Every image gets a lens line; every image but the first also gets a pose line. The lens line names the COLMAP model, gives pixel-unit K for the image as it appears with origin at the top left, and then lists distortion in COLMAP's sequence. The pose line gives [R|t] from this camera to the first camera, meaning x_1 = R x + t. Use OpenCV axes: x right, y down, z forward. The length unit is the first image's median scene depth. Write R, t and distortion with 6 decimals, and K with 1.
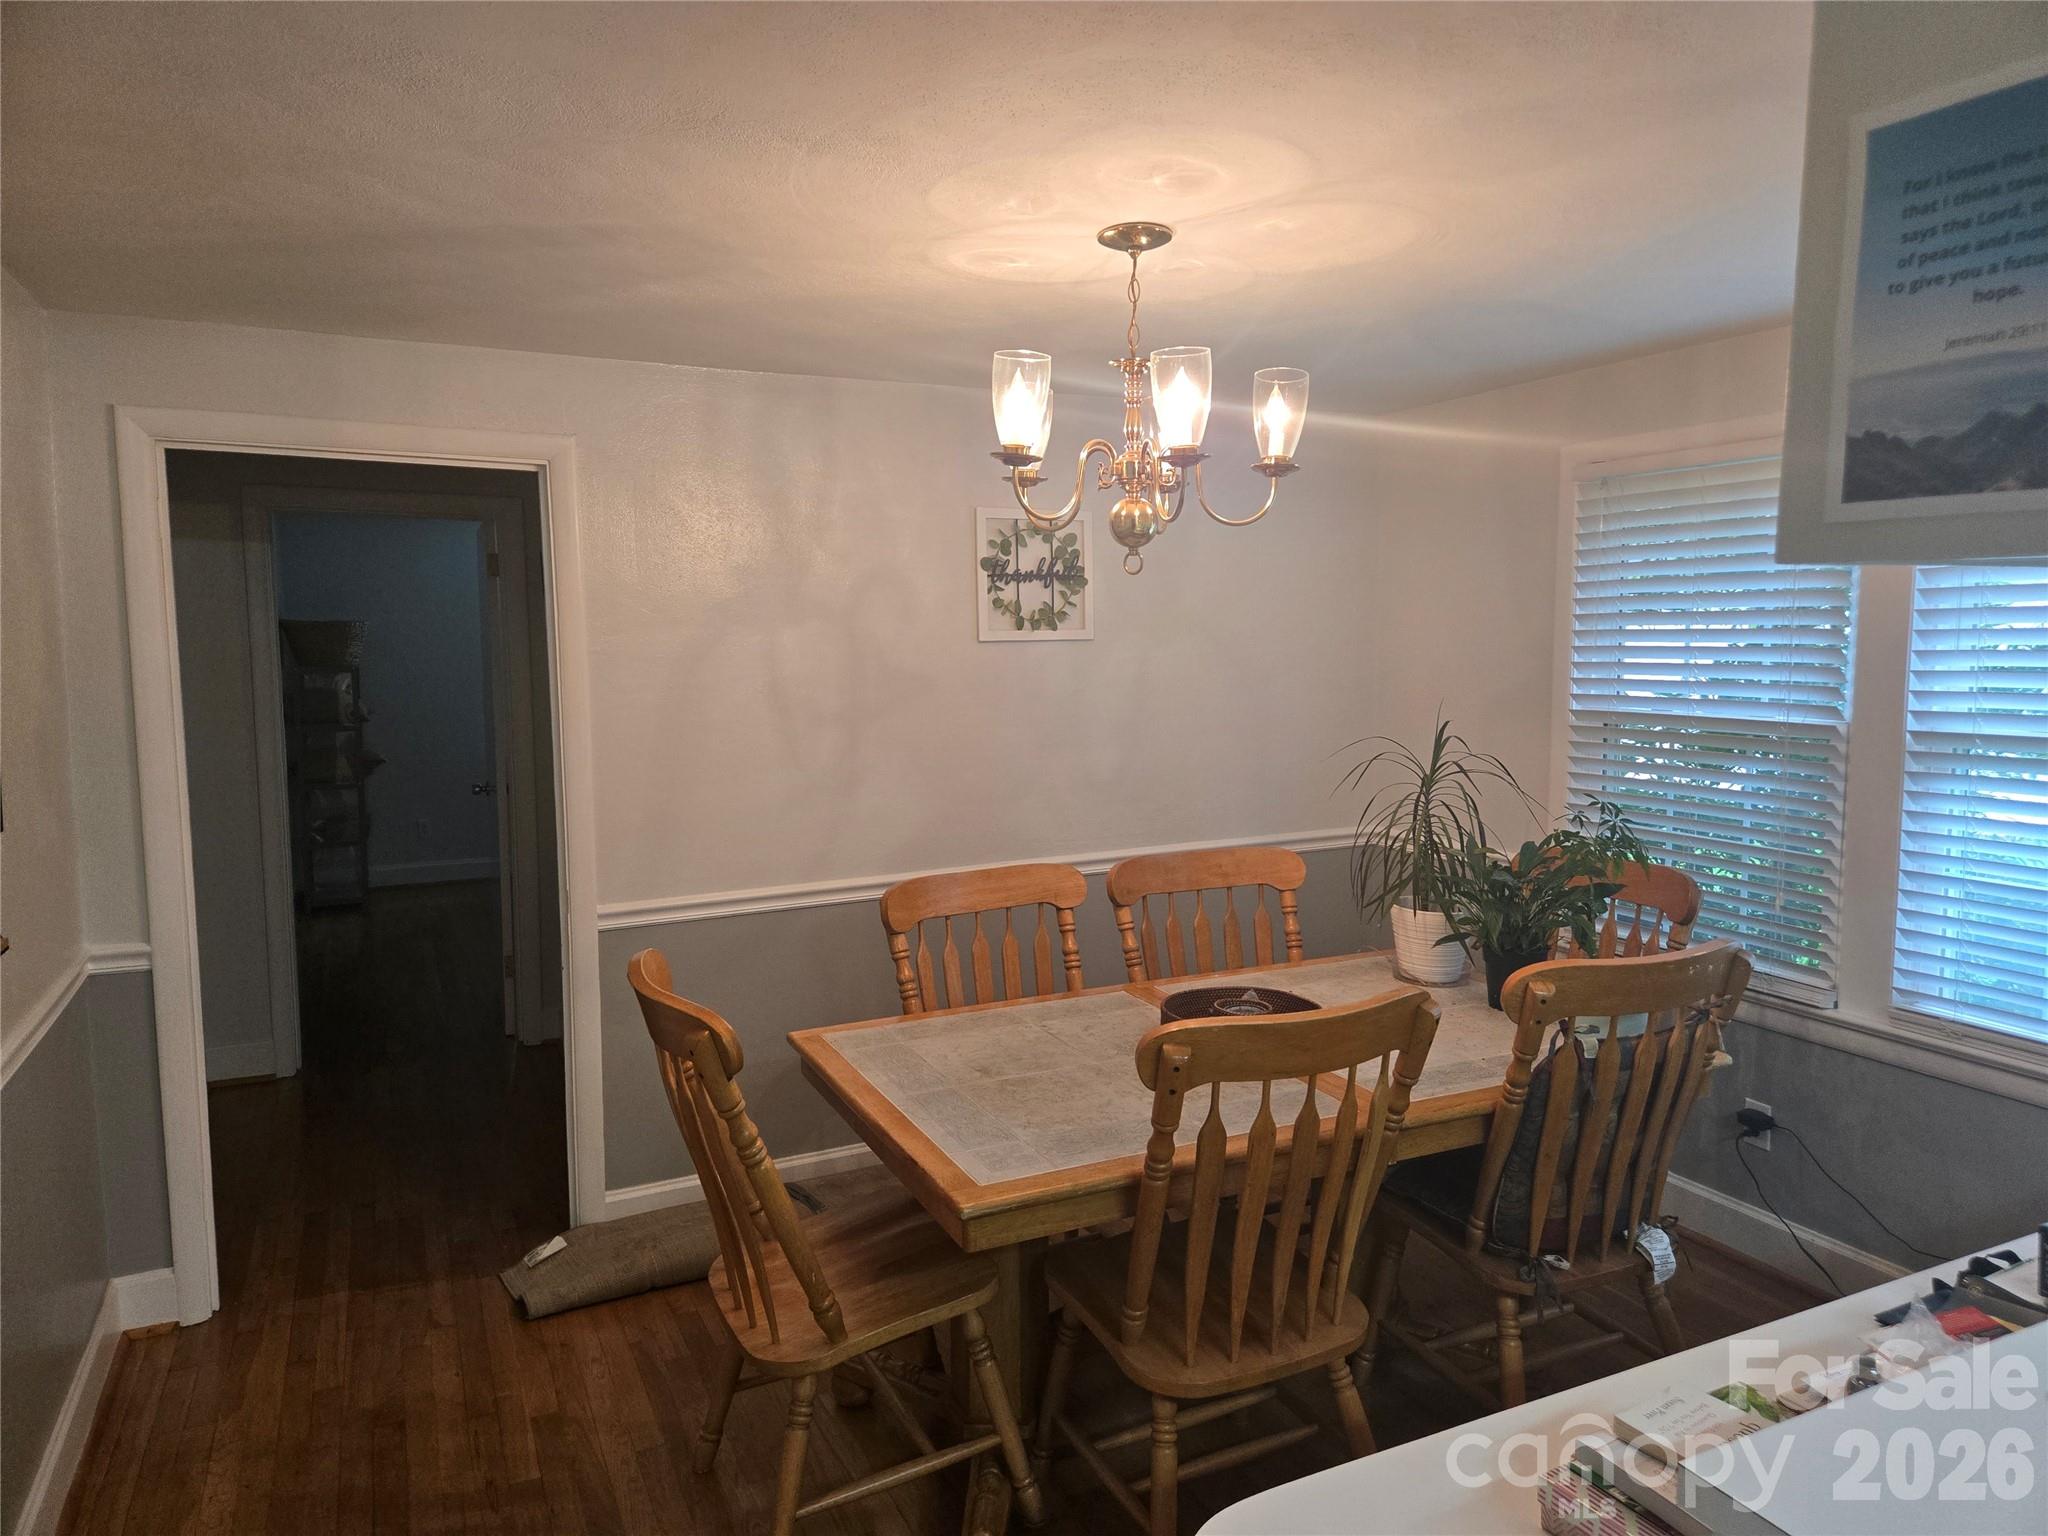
lens RADIAL K [[1357.8, 0, 1043.9], [0, 1357.8, 760.2], [0, 0, 1]] dist [0.073727, -0.054615]
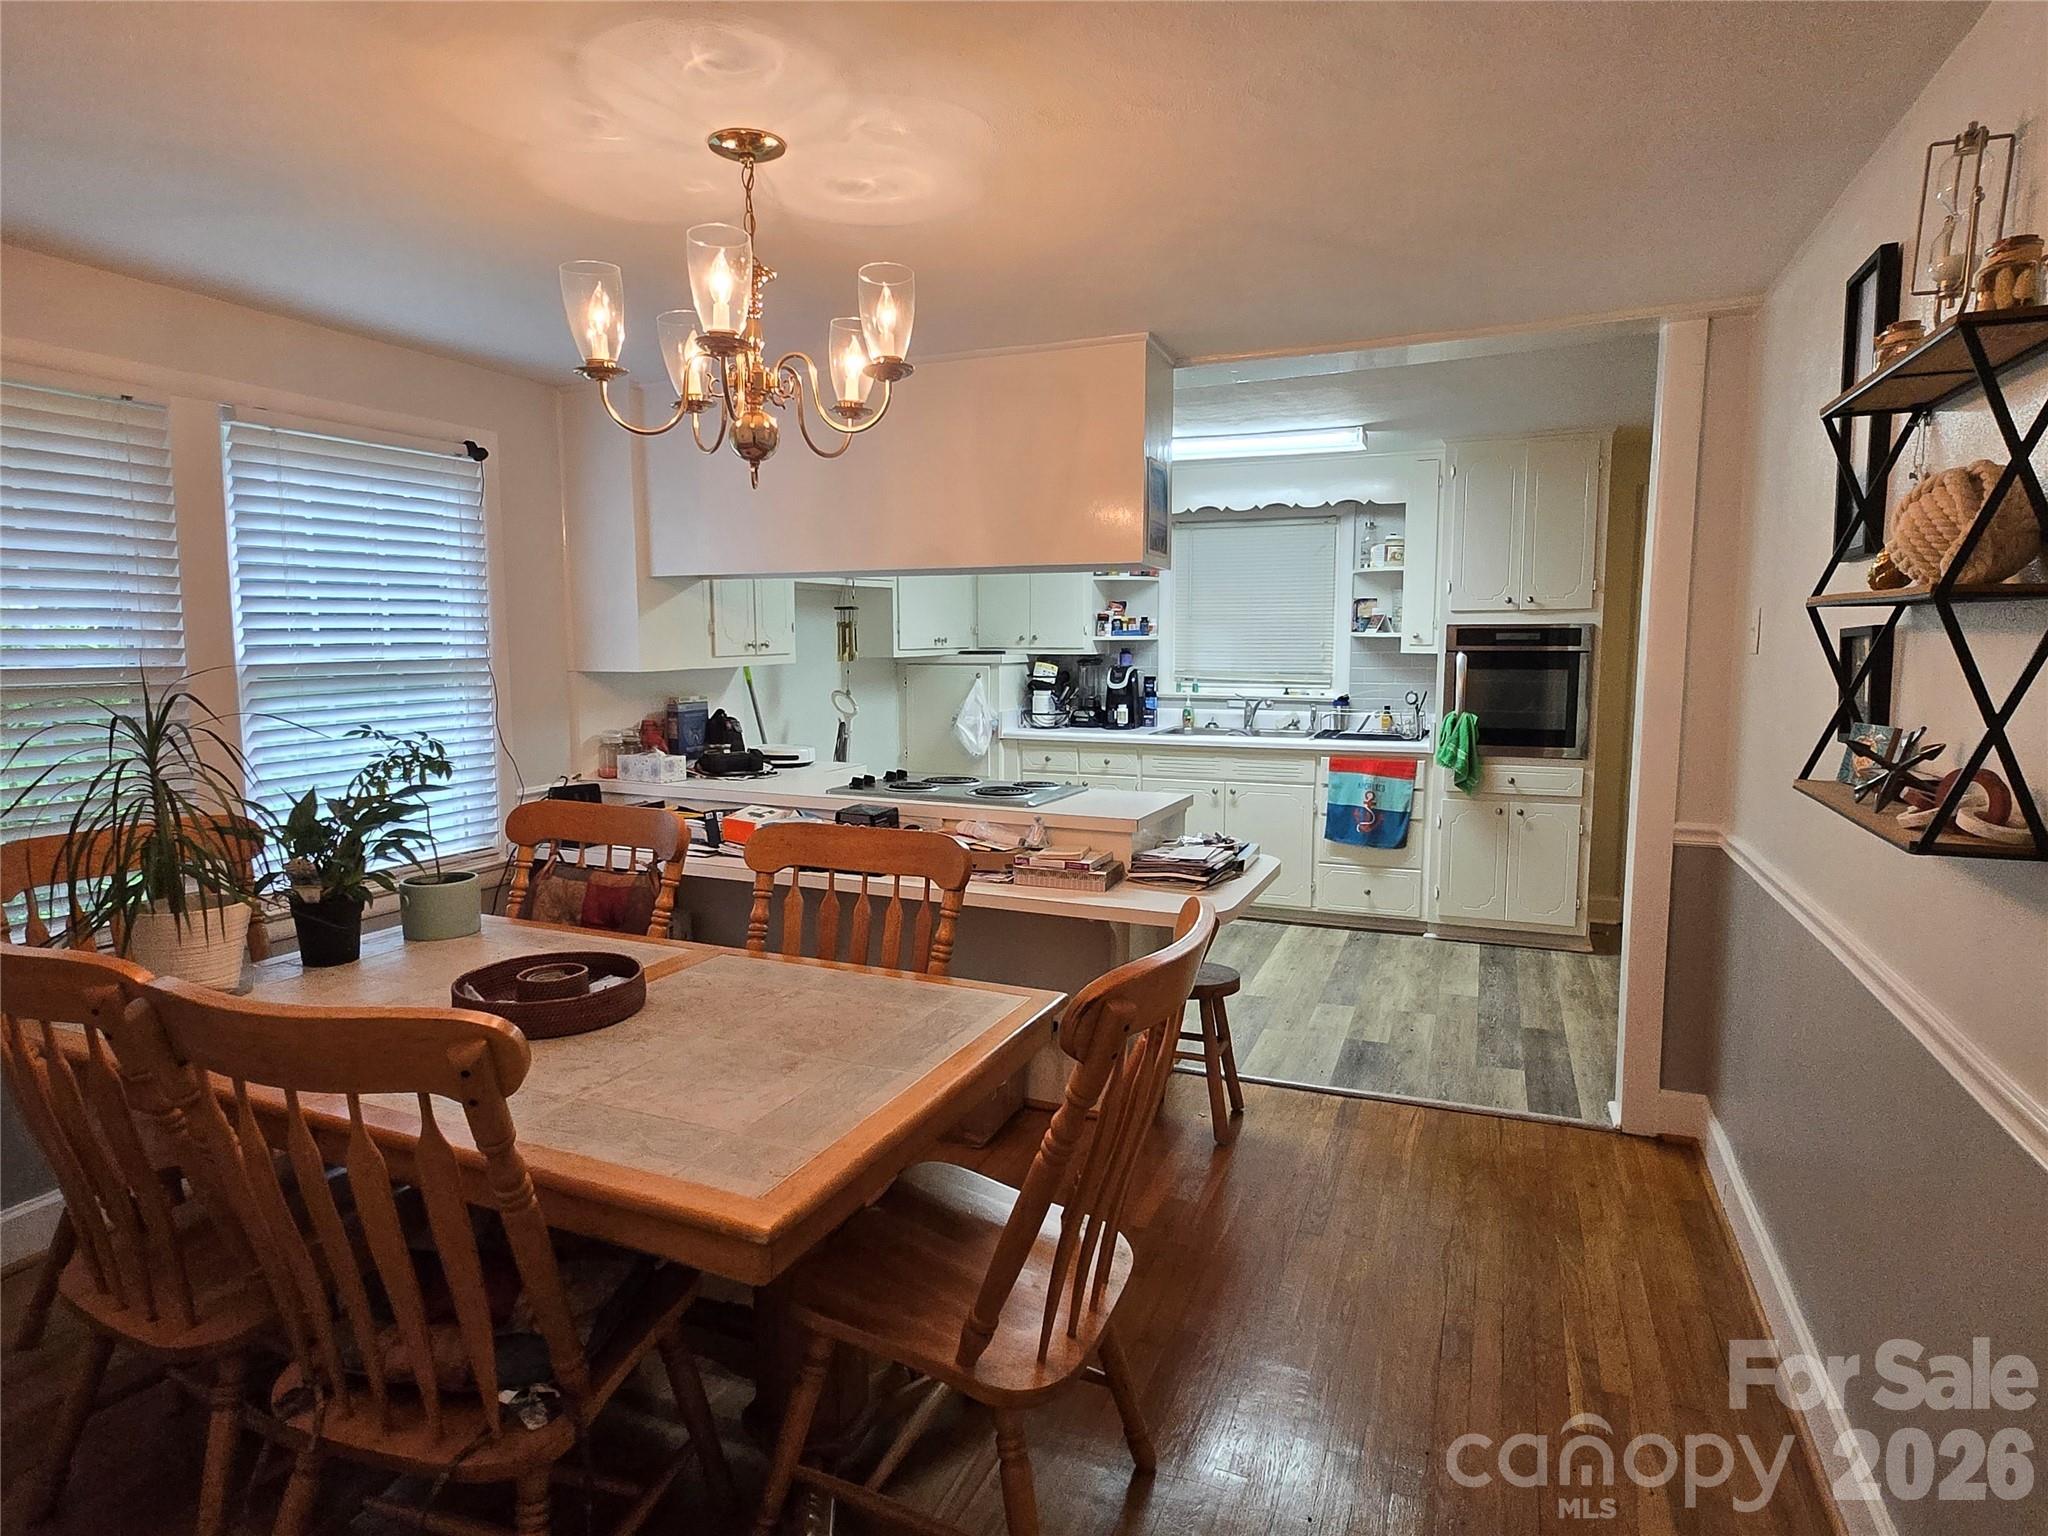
lens RADIAL K [[1117.1, 0, 1016.5], [0, 1117.1, 753.0], [0, 0, 1]] dist [0.002832, -0.003073]
pose [[-0.647791, -0.073069, 0.758306, -0.511381], [0.080509, 0.983249, 0.163520, -0.047933], [-0.757552, 0.166978, -0.631057, 1.041770]]
